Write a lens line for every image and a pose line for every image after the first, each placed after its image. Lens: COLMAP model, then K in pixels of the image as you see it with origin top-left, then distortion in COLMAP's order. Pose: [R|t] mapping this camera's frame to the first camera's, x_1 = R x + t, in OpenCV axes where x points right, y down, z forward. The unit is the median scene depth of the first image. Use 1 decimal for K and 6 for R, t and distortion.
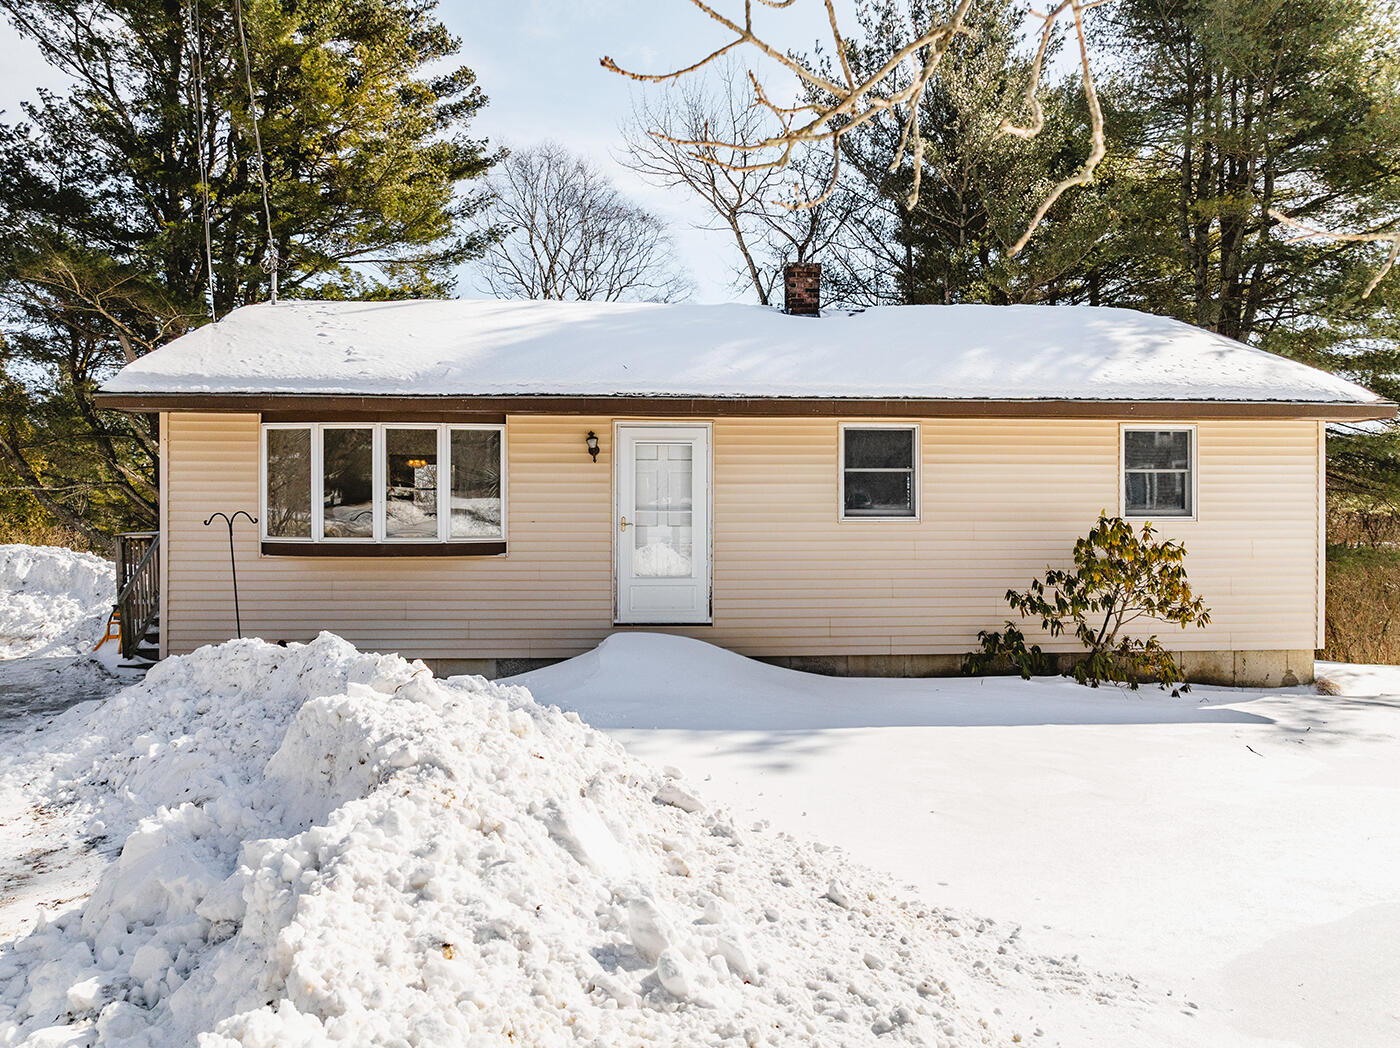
lens RADIAL K [[989.0, 0, 700.0], [0, 989.0, 524.0], [0, 0, 1]] dist [0.003463, 0.001776]
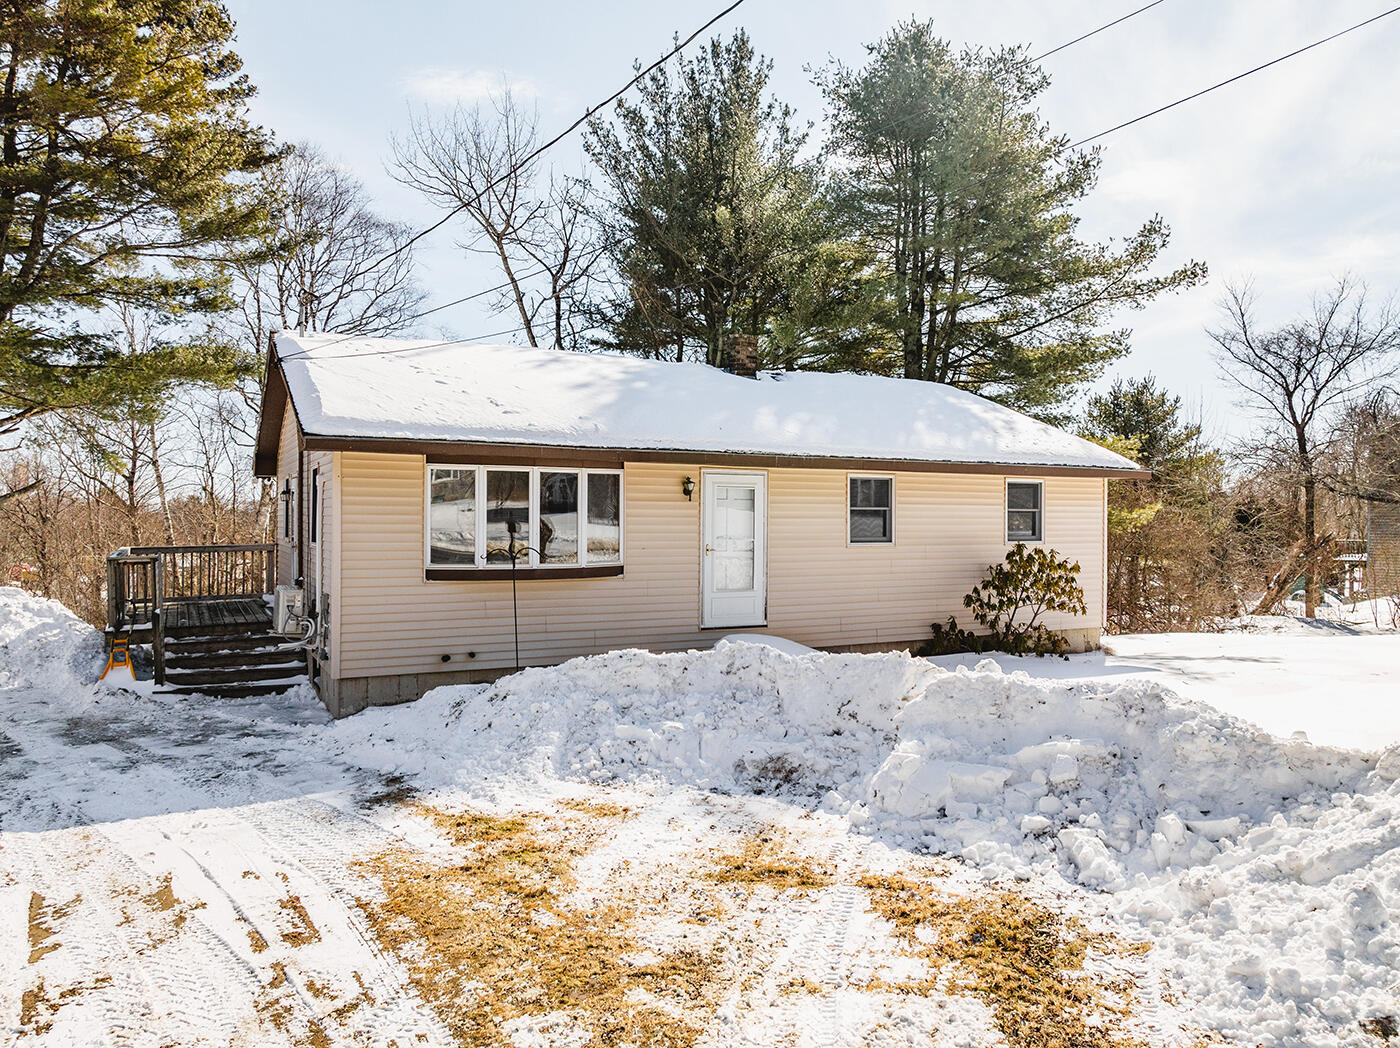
lens RADIAL K [[980.2, 0, 700.0], [0, 980.2, 524.0], [0, 0, 1]] dist [0.026370, 0.003241]
pose [[0.913250, 0.002388, 0.407393, -0.593342], [-0.003437, 0.999992, 0.001844, -0.034937], [-0.407385, -0.003084, 0.913251, -0.144894]]
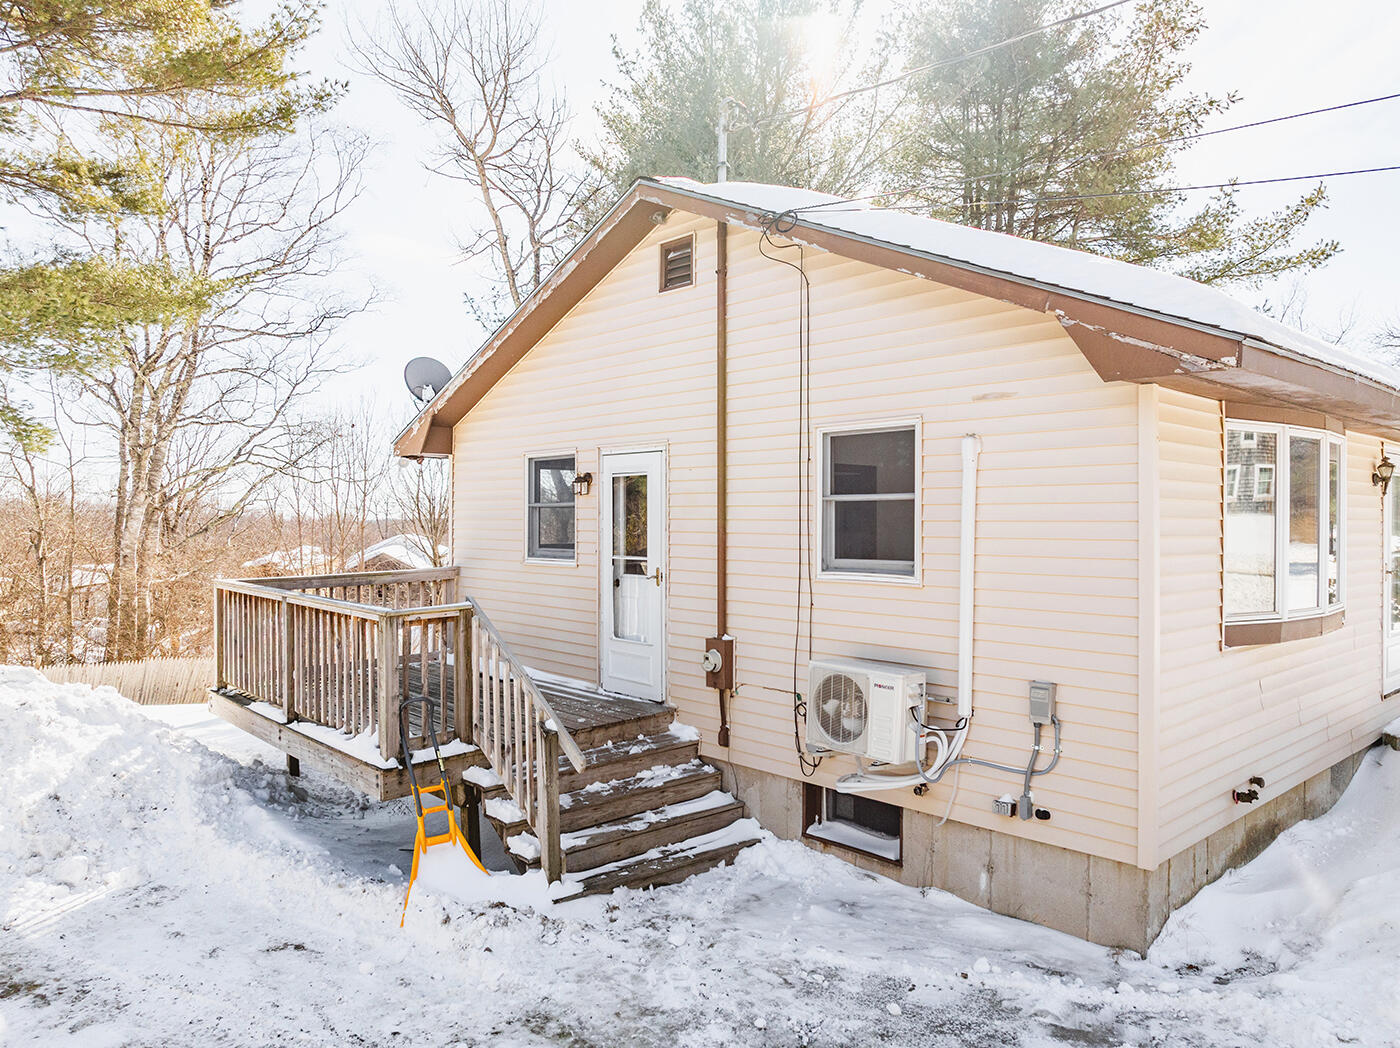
lens RADIAL K [[980.2, 0, 700.0], [0, 980.2, 524.0], [0, 0, 1]] dist [0.026370, 0.003241]
pose [[0.783728, -0.003143, 0.621096, -0.990763], [0.003701, 0.999993, 0.000390, -0.039131], [-0.621093, 0.001993, 0.783734, 0.734181]]
